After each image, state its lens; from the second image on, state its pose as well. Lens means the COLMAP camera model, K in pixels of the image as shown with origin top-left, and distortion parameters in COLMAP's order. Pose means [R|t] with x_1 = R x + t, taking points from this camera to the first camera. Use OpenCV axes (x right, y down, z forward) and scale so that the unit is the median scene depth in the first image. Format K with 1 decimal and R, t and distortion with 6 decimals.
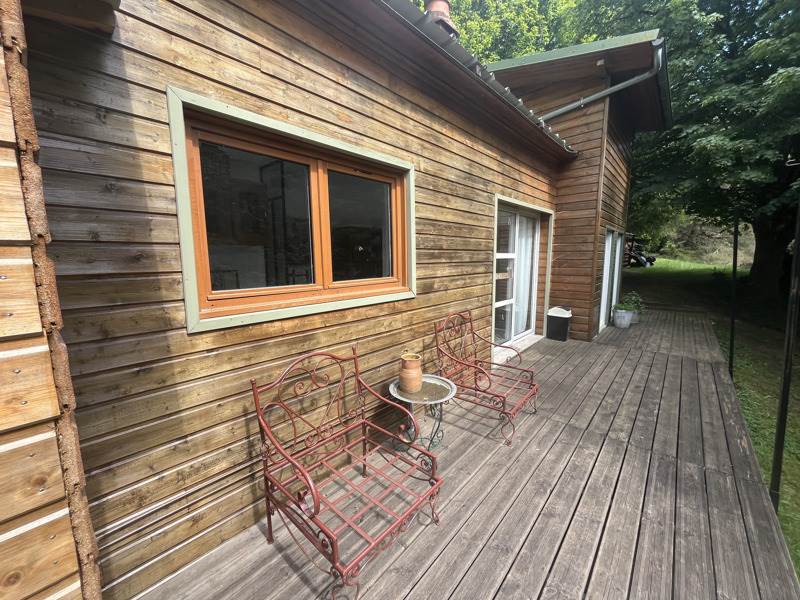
lens RADIAL K [[323.5, 0, 400.0], [0, 323.5, 300.0], [0, 0, 1]] dist [-0.002395, -0.000114]
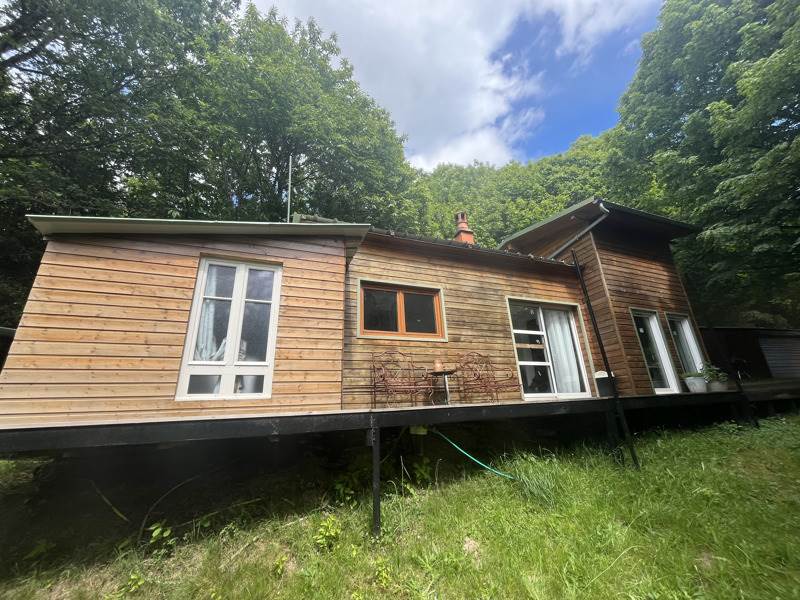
lens RADIAL K [[323.5, 0, 400.0], [0, 323.5, 300.0], [0, 0, 1]] dist [-0.002395, -0.000114]
pose [[0.894970, -0.178846, -0.408709, 0.686661], [-0.024154, 0.895359, -0.444689, 0.698497], [0.445472, 0.407855, 0.797000, -0.946006]]
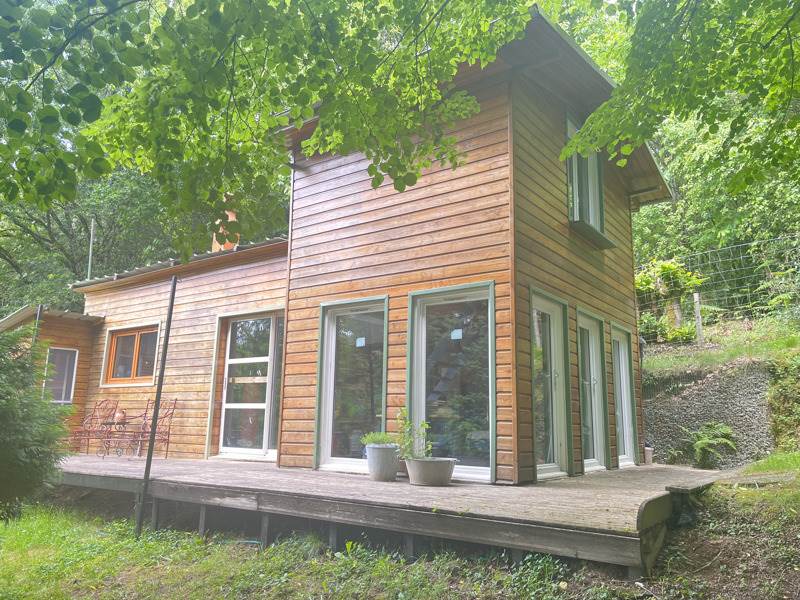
lens RADIAL K [[609.2, 0, 400.0], [0, 609.2, 300.0], [0, 0, 1]] dist [0.002846, 0.001097]
pose [[0.093583, -0.184666, -0.978336, 3.832916], [-0.150006, 0.968815, -0.197218, -0.009284], [0.984246, 0.165213, 0.062963, 2.140702]]
